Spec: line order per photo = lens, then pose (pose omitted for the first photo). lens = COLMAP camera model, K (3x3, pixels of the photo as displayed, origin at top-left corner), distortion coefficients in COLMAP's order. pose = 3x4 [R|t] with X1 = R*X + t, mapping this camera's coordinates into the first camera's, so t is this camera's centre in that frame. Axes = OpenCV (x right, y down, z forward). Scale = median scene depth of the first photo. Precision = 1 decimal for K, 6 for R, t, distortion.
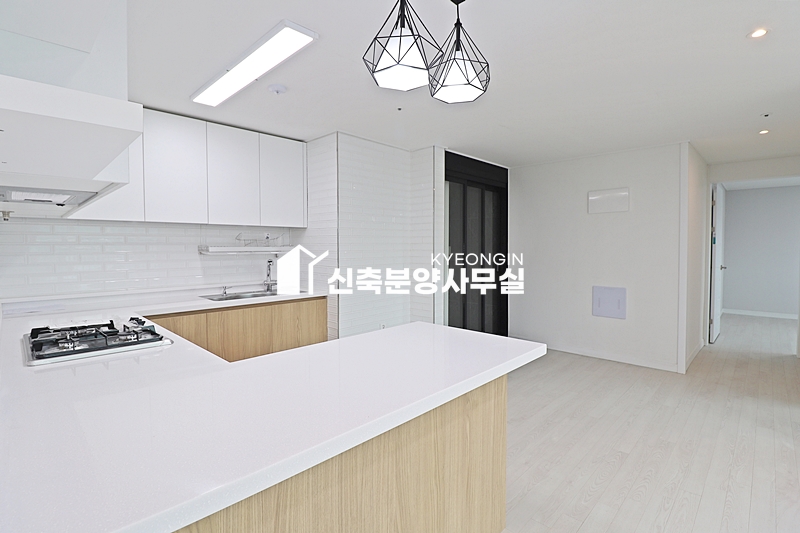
lens RADIAL K [[380.3, 0, 401.3], [0, 380.3, 260.4], [0, 0, 1]] dist [-0.003843, -0.010826]
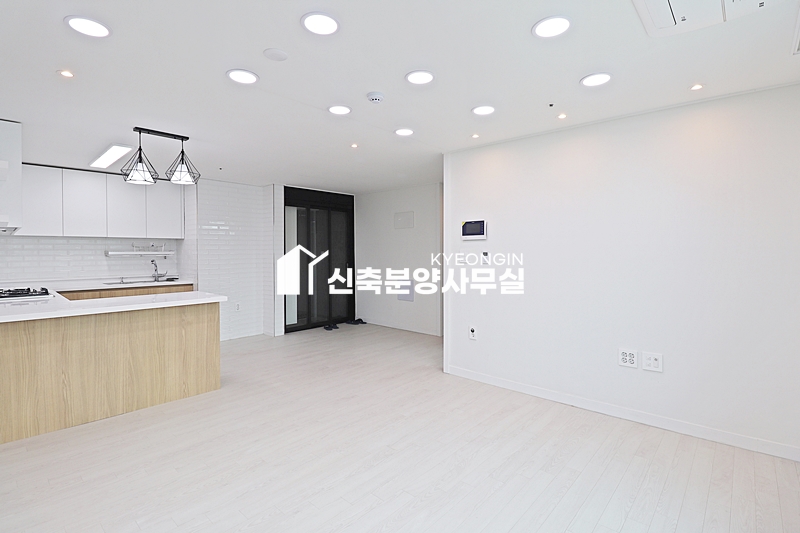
lens RADIAL K [[380.3, 0, 403.3], [0, 380.3, 260.1], [0, 0, 1]] dist [-0.003843, -0.010826]
pose [[0.999409, 0.000772, 0.034366, 0.737492], [-0.000324, 0.999915, -0.013044, 0.021775], [-0.034373, 0.013025, 0.999324, -0.677960]]
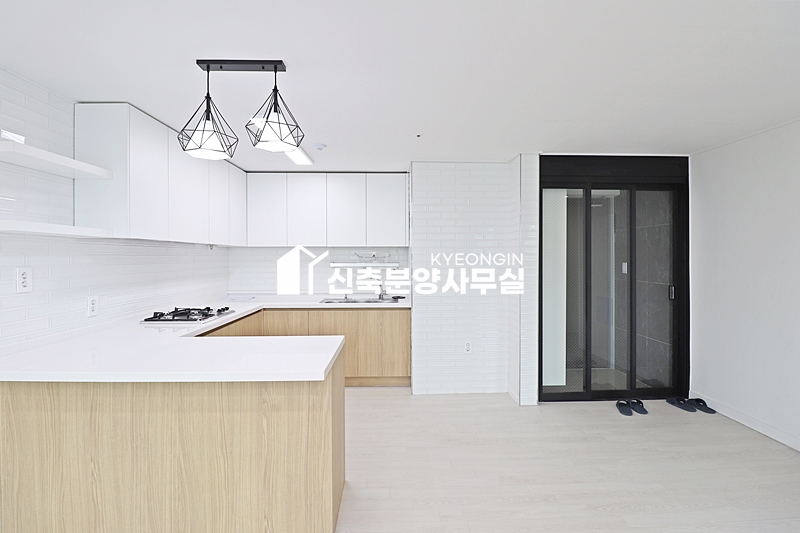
lens RADIAL K [[380.3, 0, 403.3], [0, 380.3, 258.6], [0, 0, 1]] dist [-0.003843, -0.010826]
pose [[0.718878, 0.009569, -0.695071, 0.698295], [-0.028367, 0.999476, -0.015579, -0.040727], [0.694557, 0.030916, 0.718773, 0.226442]]
